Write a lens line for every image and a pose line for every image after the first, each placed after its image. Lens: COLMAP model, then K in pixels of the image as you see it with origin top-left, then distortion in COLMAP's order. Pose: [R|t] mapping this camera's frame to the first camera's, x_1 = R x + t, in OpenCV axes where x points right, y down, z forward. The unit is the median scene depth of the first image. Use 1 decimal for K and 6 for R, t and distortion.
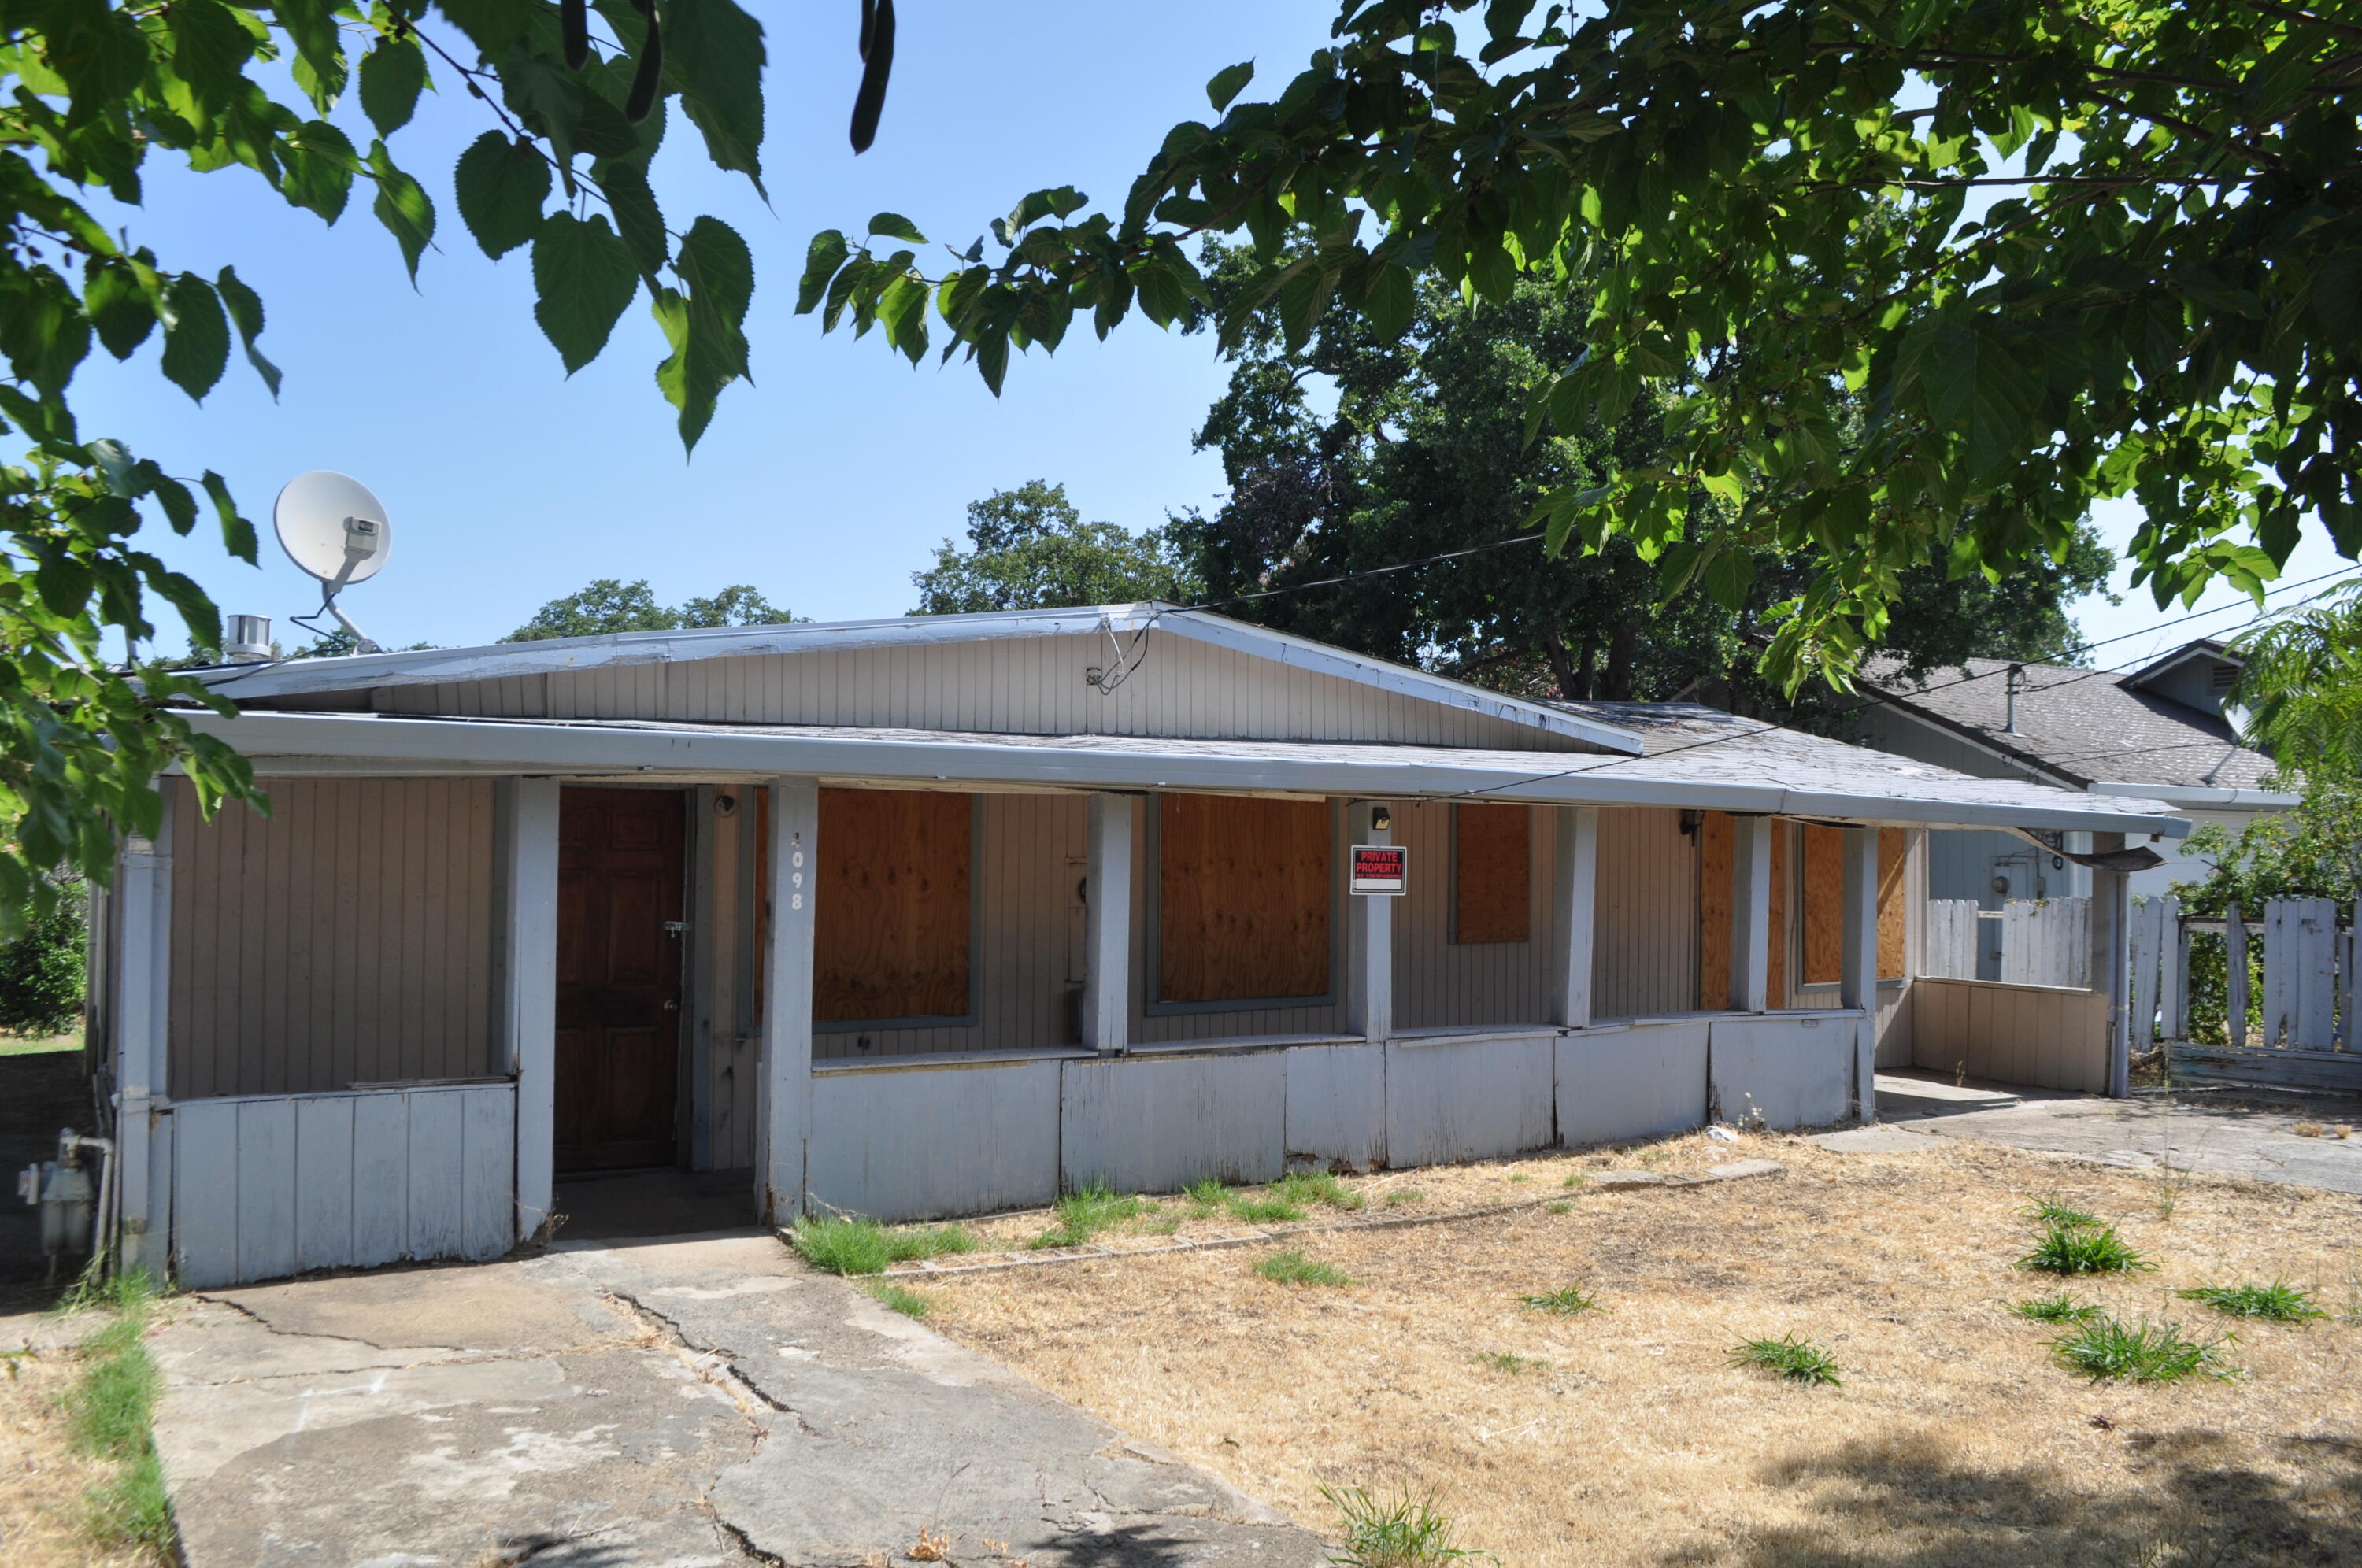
lens RADIAL K [[1846.5, 0, 1187.3], [0, 1846.5, 777.6], [0, 0, 1]] dist [-0.071973, -0.003236]
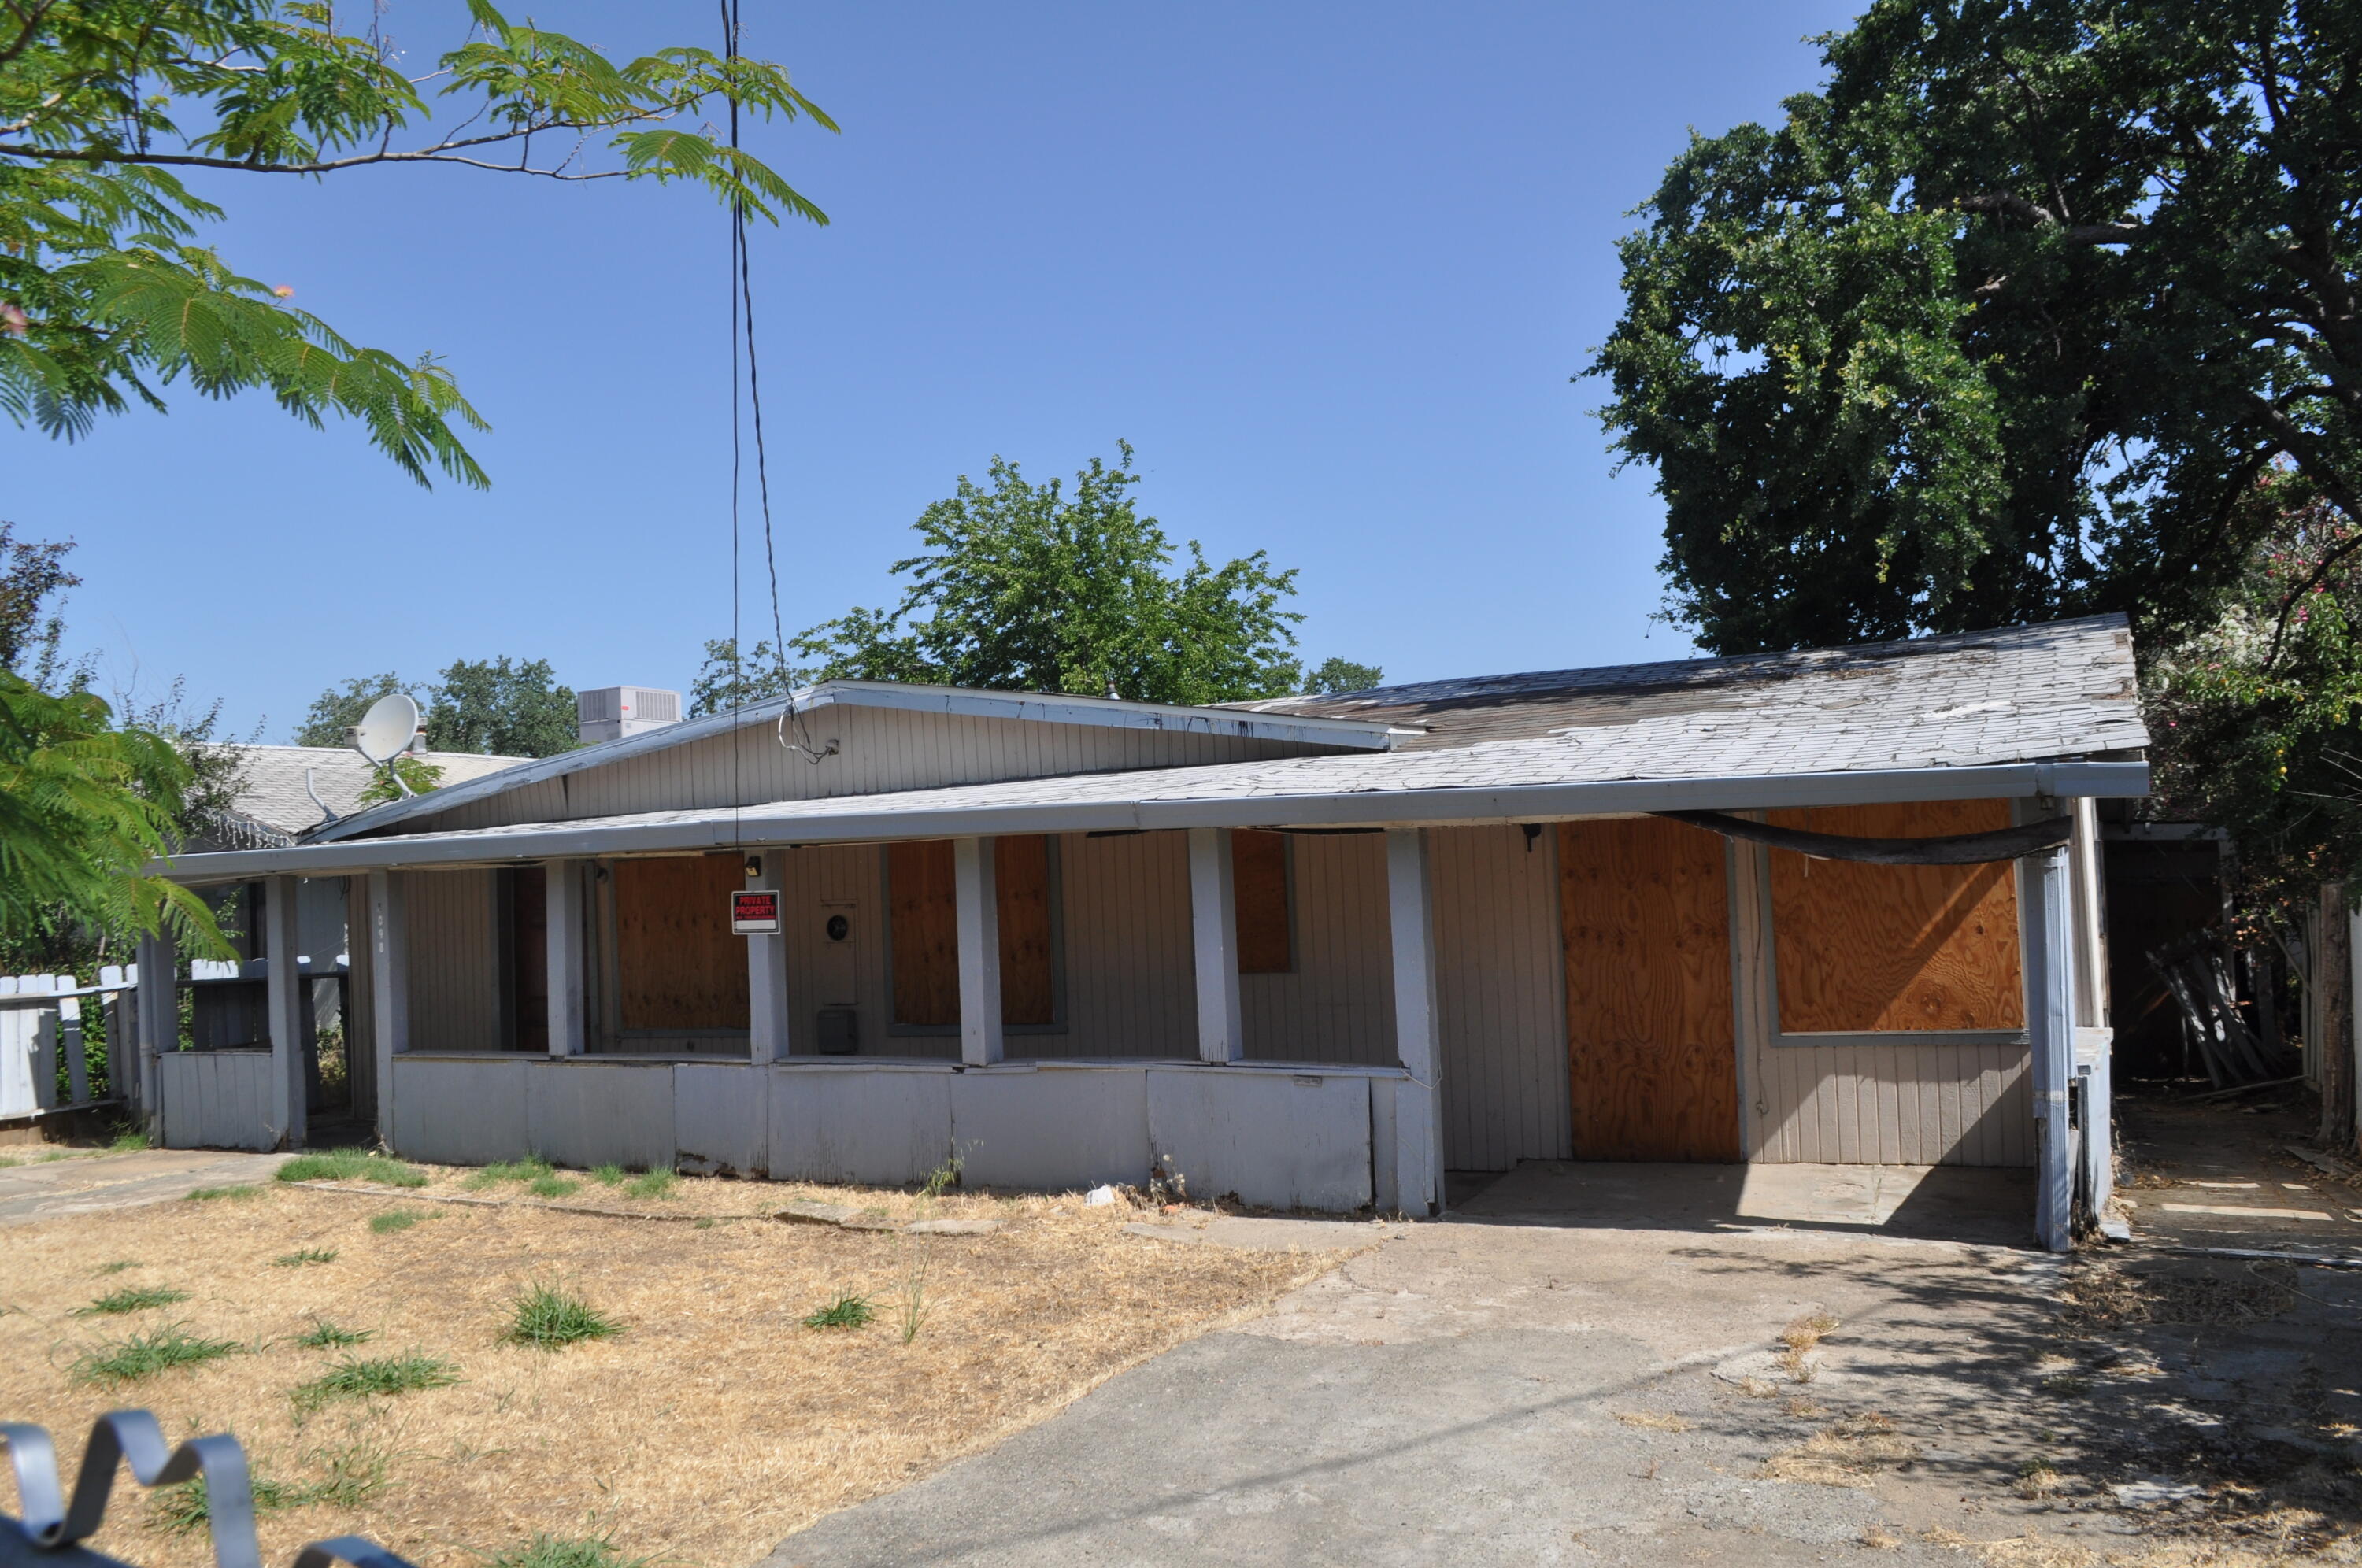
lens RADIAL K [[1846.5, 0, 1185.9], [0, 1846.5, 776.4], [0, 0, 1]] dist [-0.071973, -0.003236]
pose [[0.521303, -0.079992, -0.849614, 1.201371], [0.082026, 0.995684, -0.043415, 0.037932], [0.849420, -0.047058, 0.525615, 0.635792]]
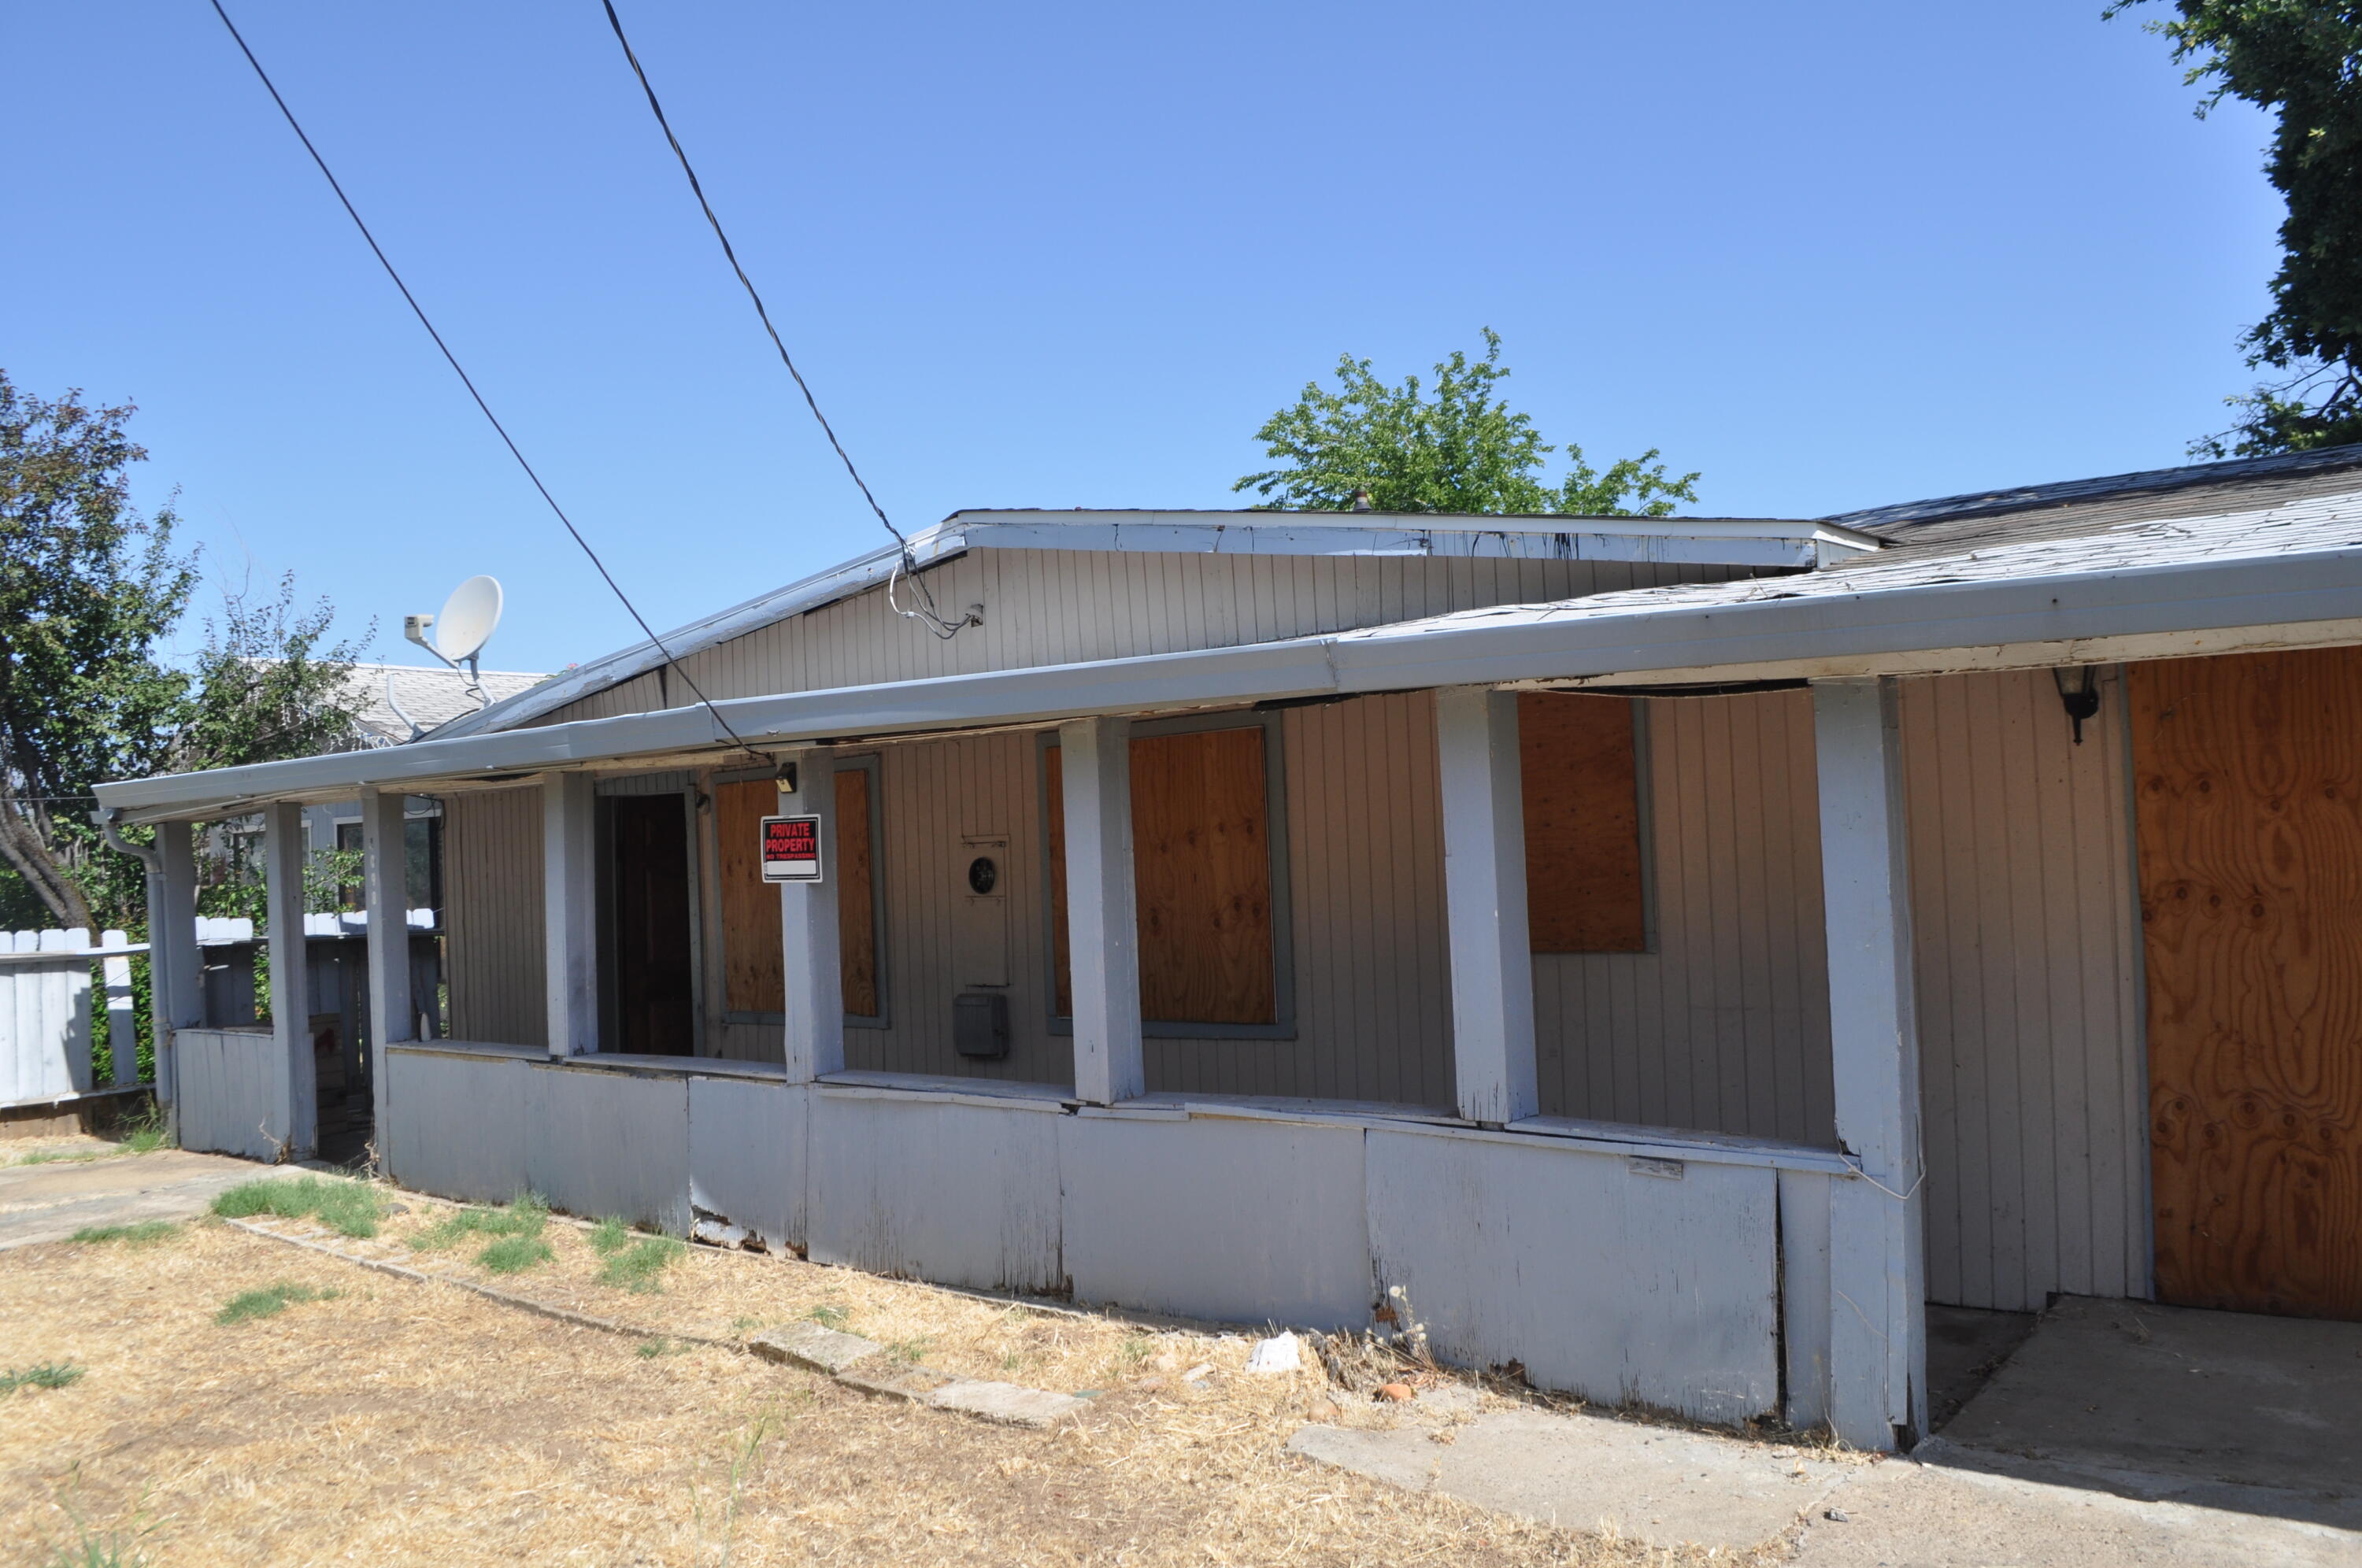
lens RADIAL K [[1846.5, 0, 1190.0], [0, 1846.5, 789.4], [0, 0, 1]] dist [-0.071973, -0.003236]
pose [[0.327542, -0.055753, -0.943190, 0.841809], [0.078507, 0.996411, -0.031636, 0.062480], [0.941569, -0.063685, 0.330743, 0.908527]]
